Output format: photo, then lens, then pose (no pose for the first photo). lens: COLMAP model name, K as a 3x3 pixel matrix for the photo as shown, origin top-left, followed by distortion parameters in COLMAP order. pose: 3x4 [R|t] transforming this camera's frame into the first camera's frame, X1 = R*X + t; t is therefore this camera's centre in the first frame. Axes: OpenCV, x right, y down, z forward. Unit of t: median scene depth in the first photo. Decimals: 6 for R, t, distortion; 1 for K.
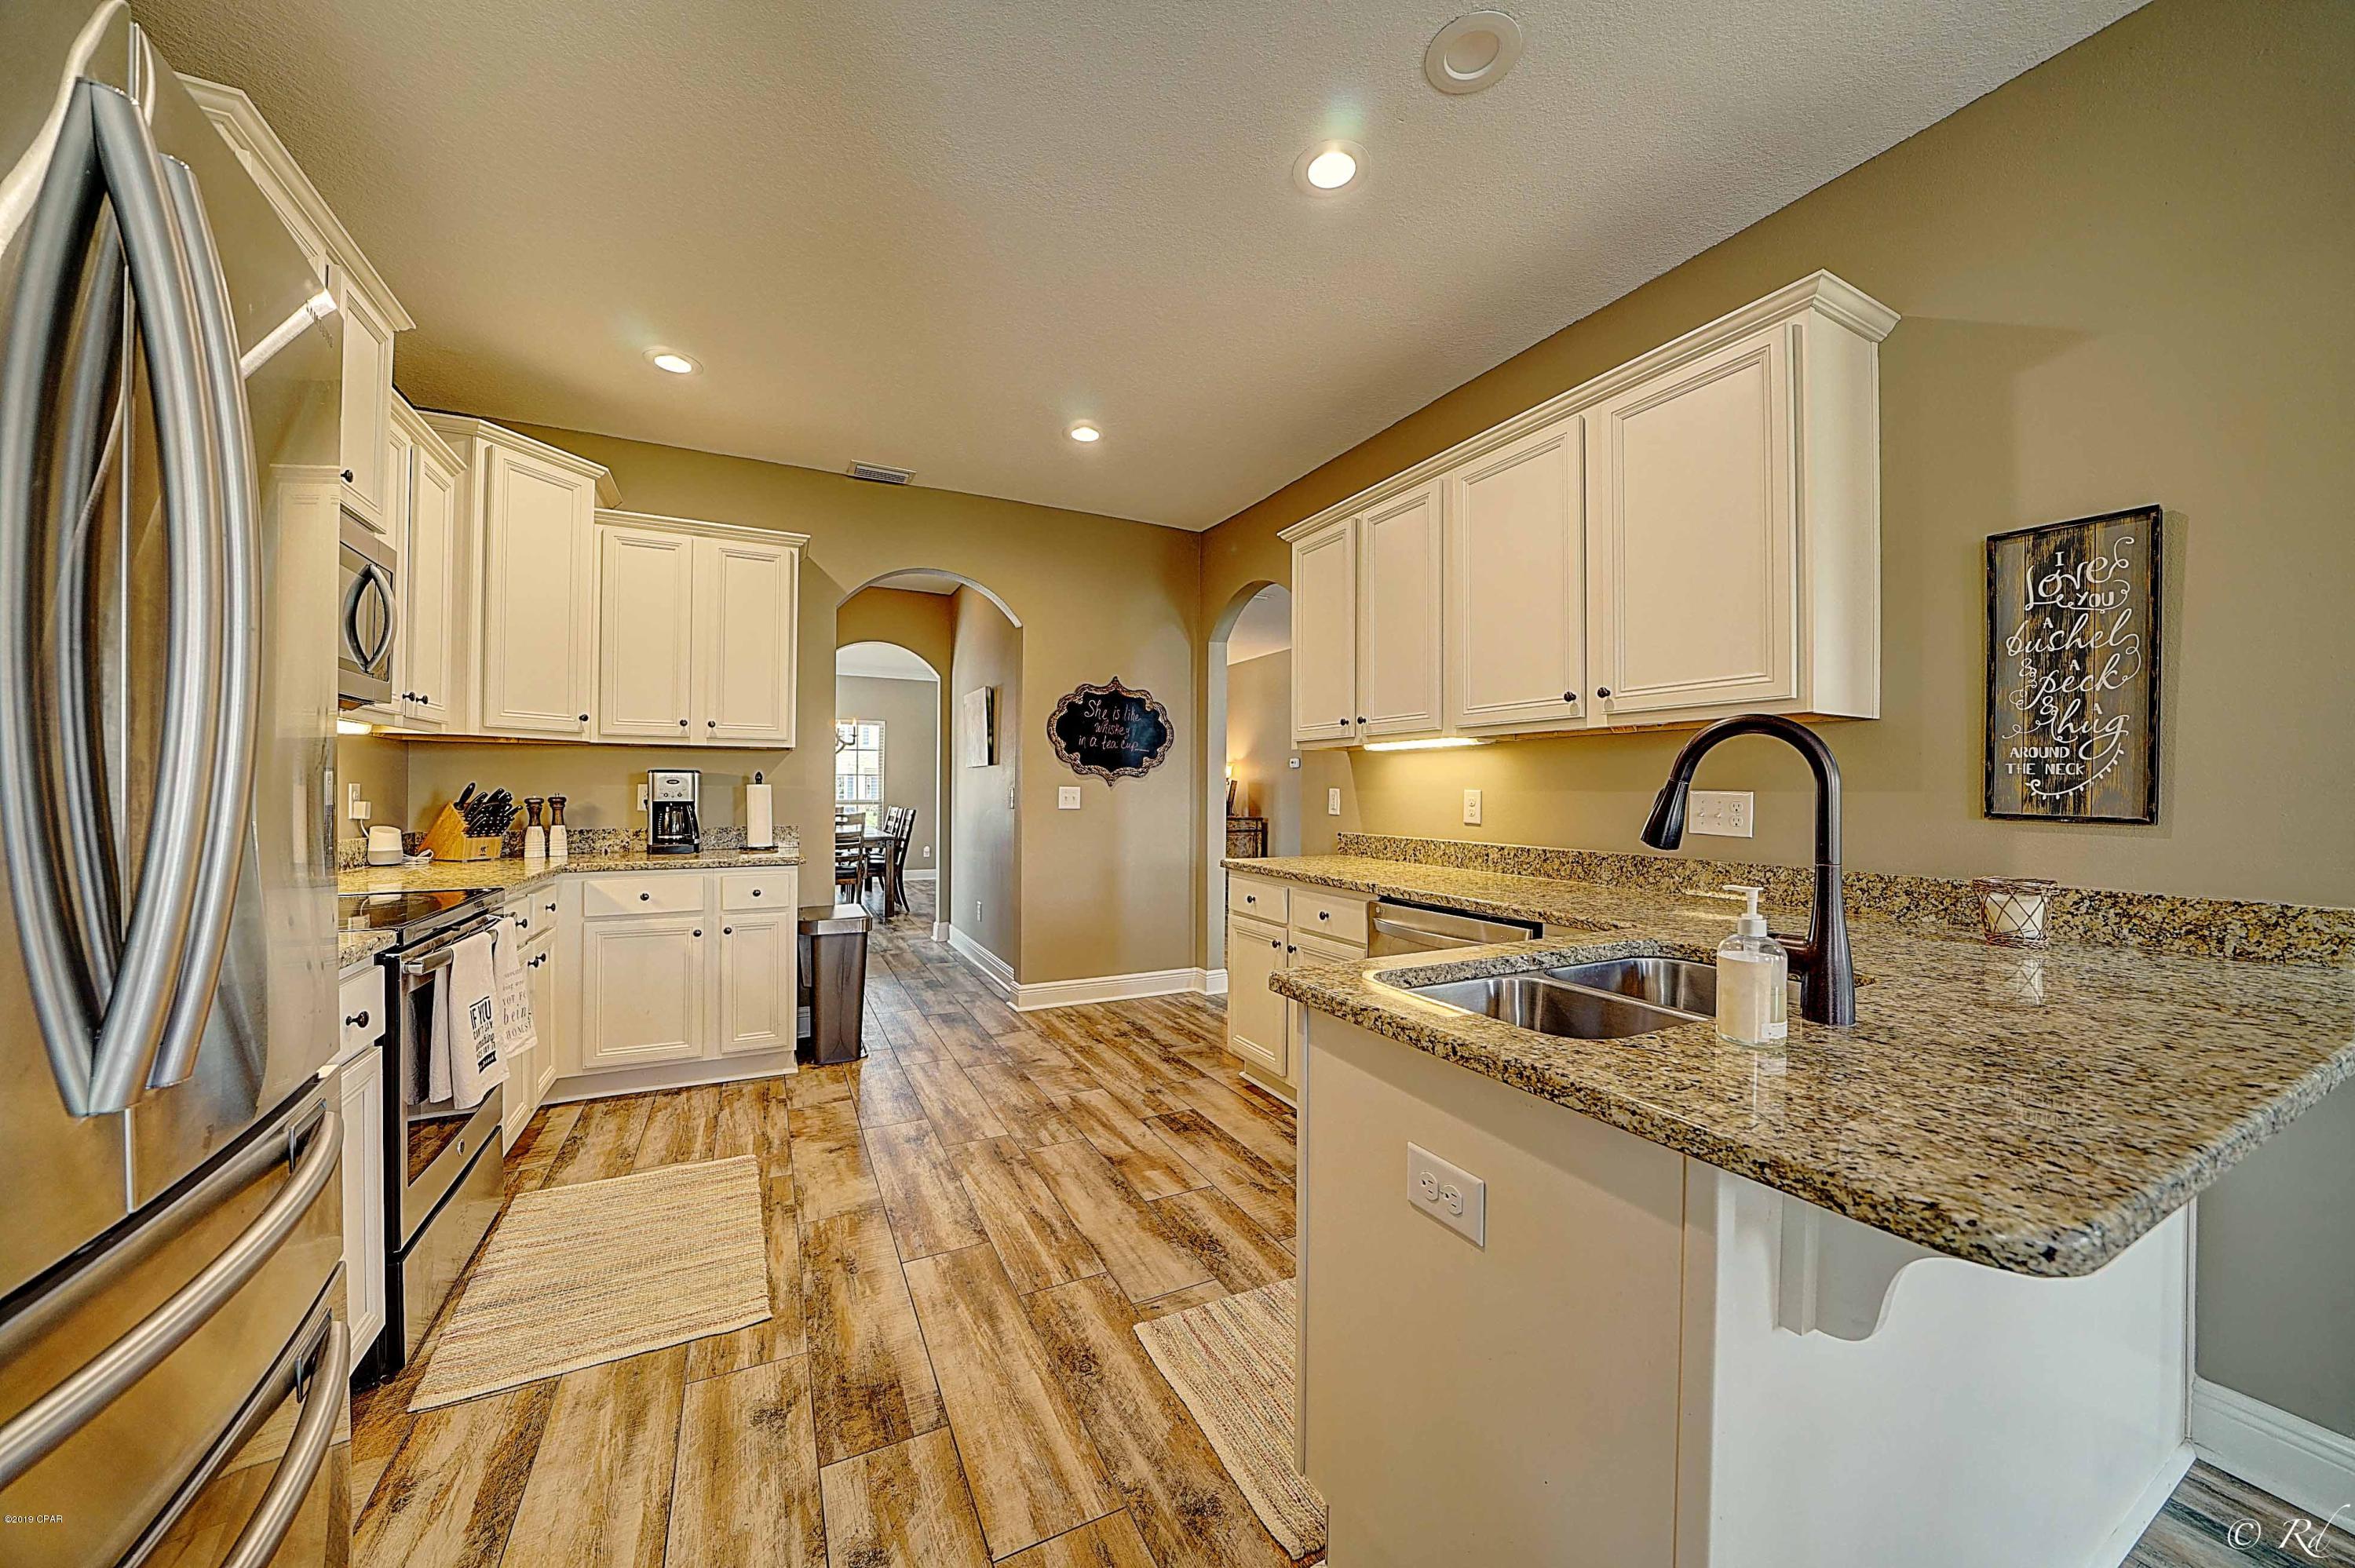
lens RADIAL K [[818.2, 0, 1173.4], [0, 818.2, 790.5], [0, 0, 1]] dist [-0.027032, 0.003558]
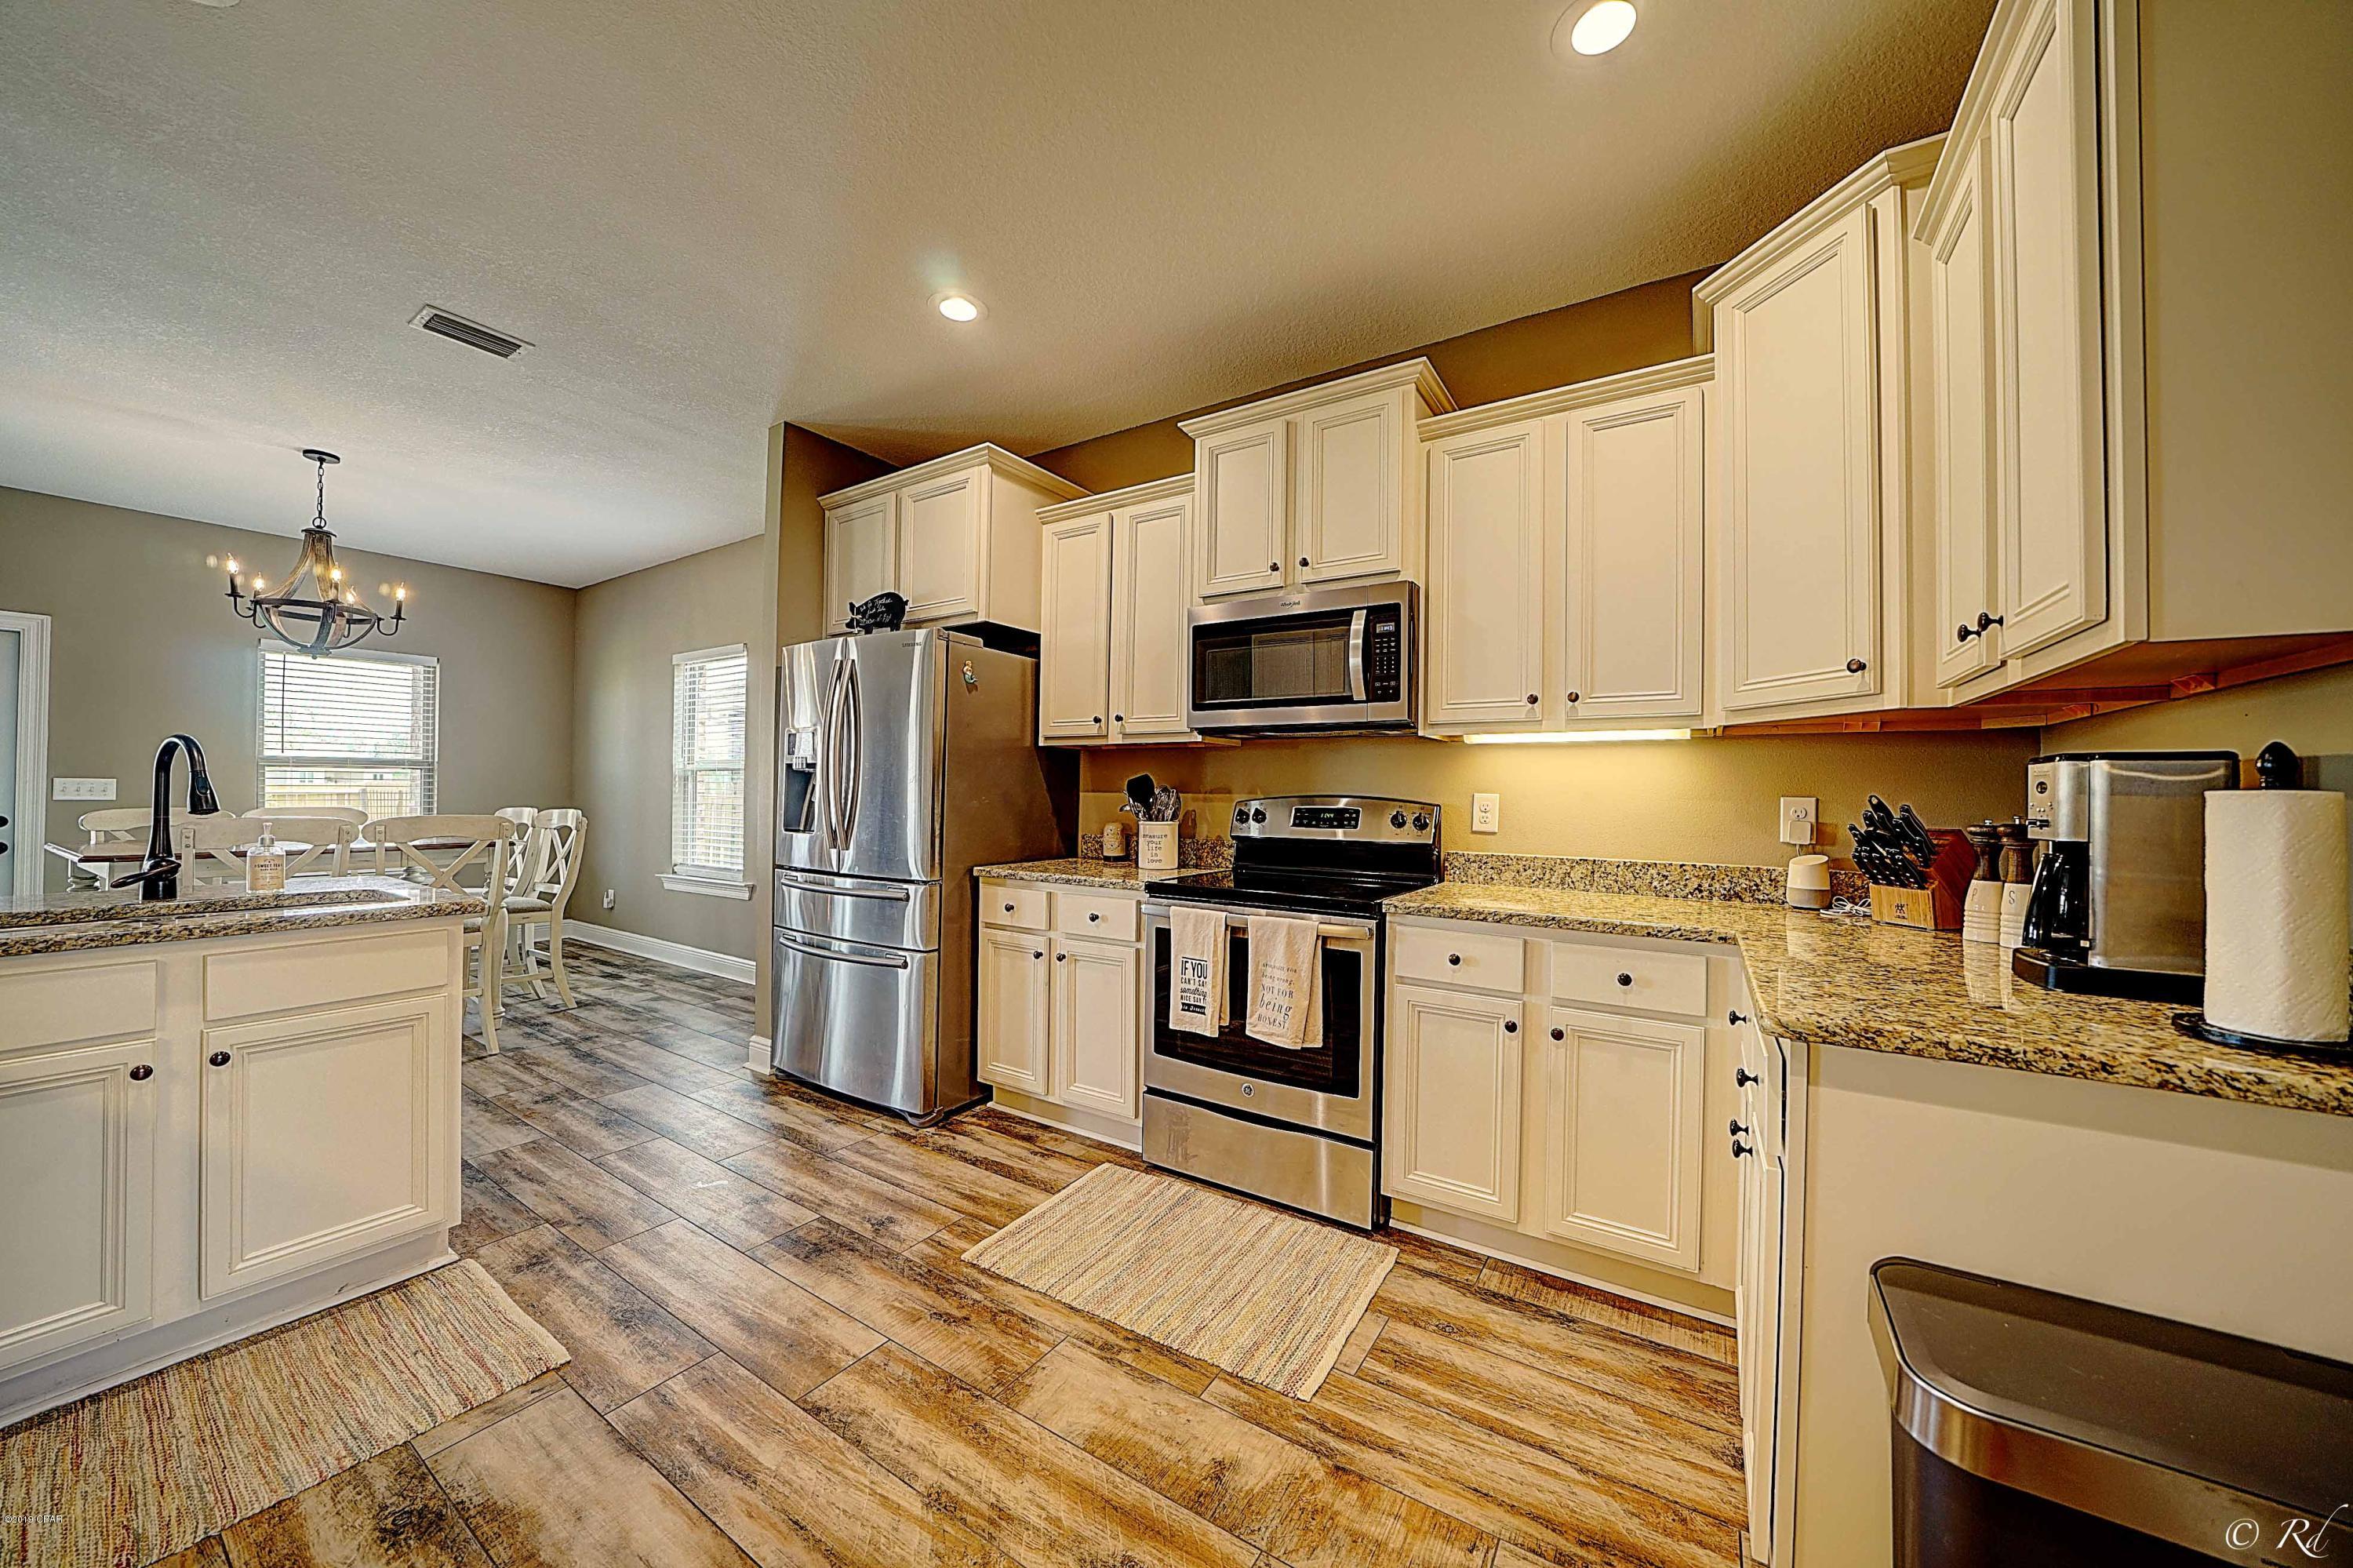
lens RADIAL K [[817.6, 0, 1173.5], [0, 817.6, 780.6], [0, 0, 1]] dist [-0.027032, 0.003558]
pose [[-0.864431, -0.022655, -0.502242, -0.161855], [-0.017052, 0.999731, -0.015747, -0.001878], [0.502463, -0.005048, -0.864584, 2.002823]]
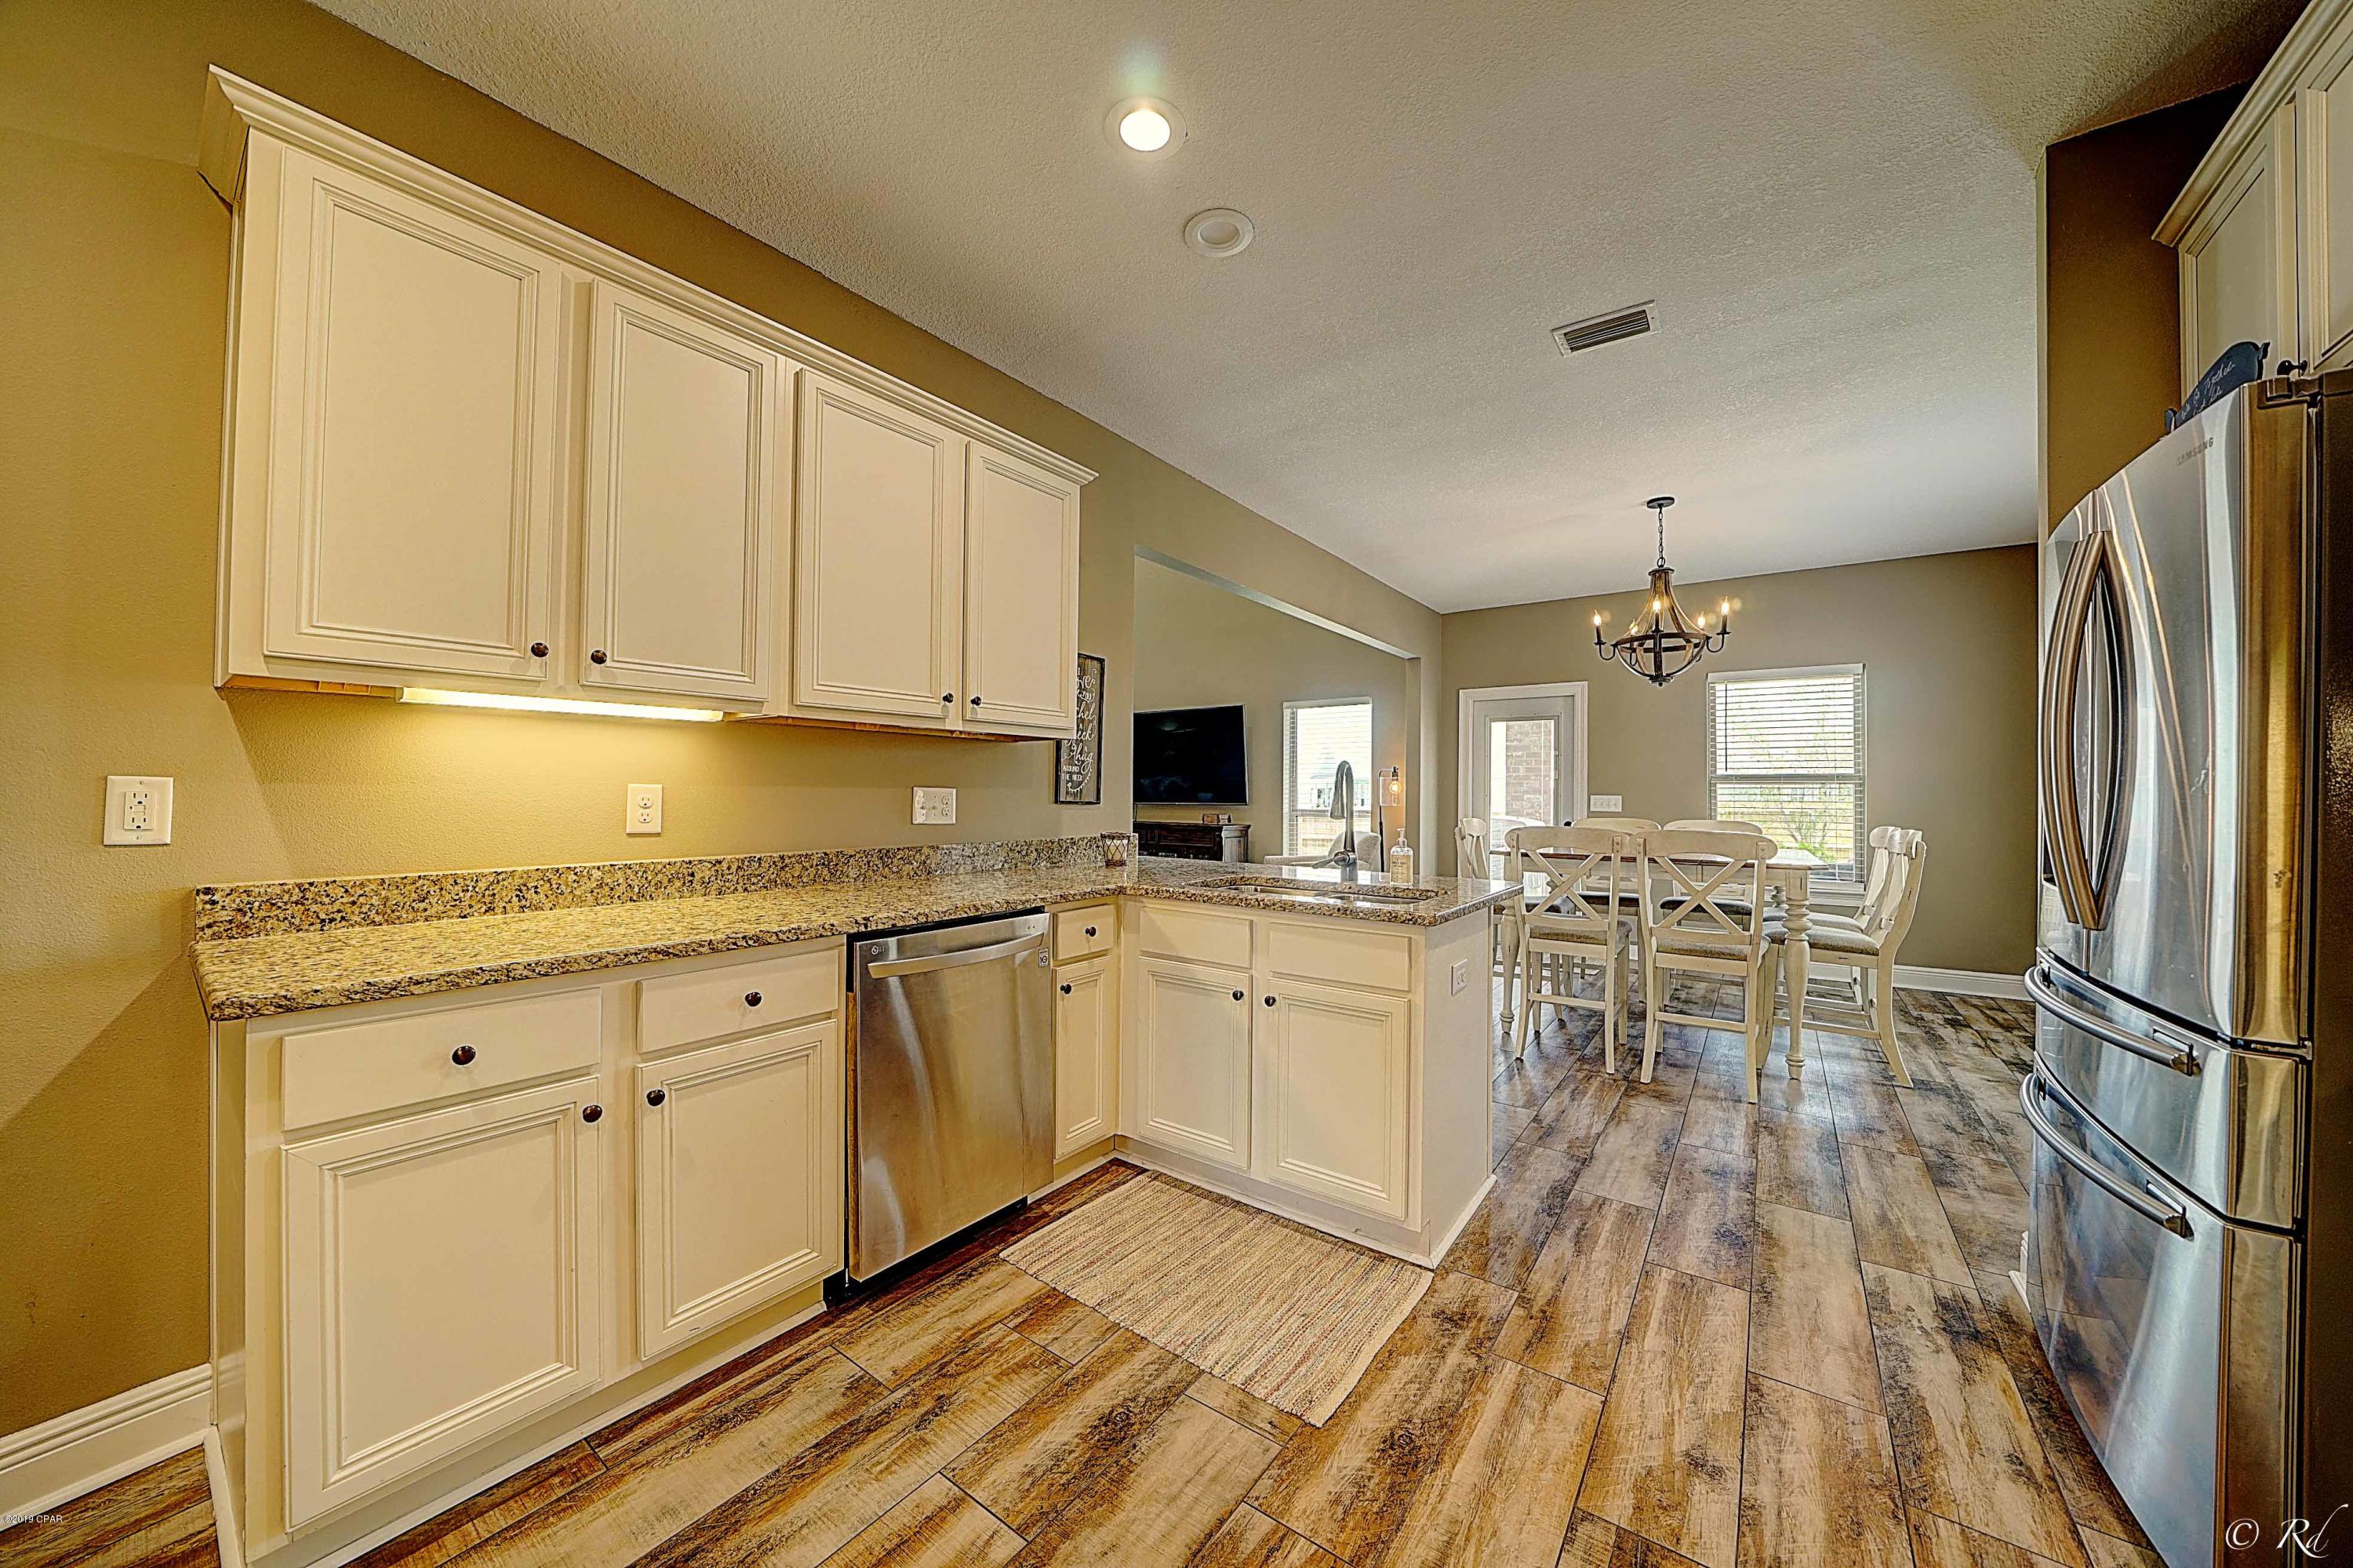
lens RADIAL K [[817.6, 0, 1180.1], [0, 817.6, 784.9], [0, 0, 1]] dist [-0.027032, 0.003558]
pose [[-0.450362, -0.002539, 0.892842, -0.684212], [-0.011280, 0.999932, -0.002846, -0.004977], [-0.892775, -0.011353, -0.450360, 1.414310]]
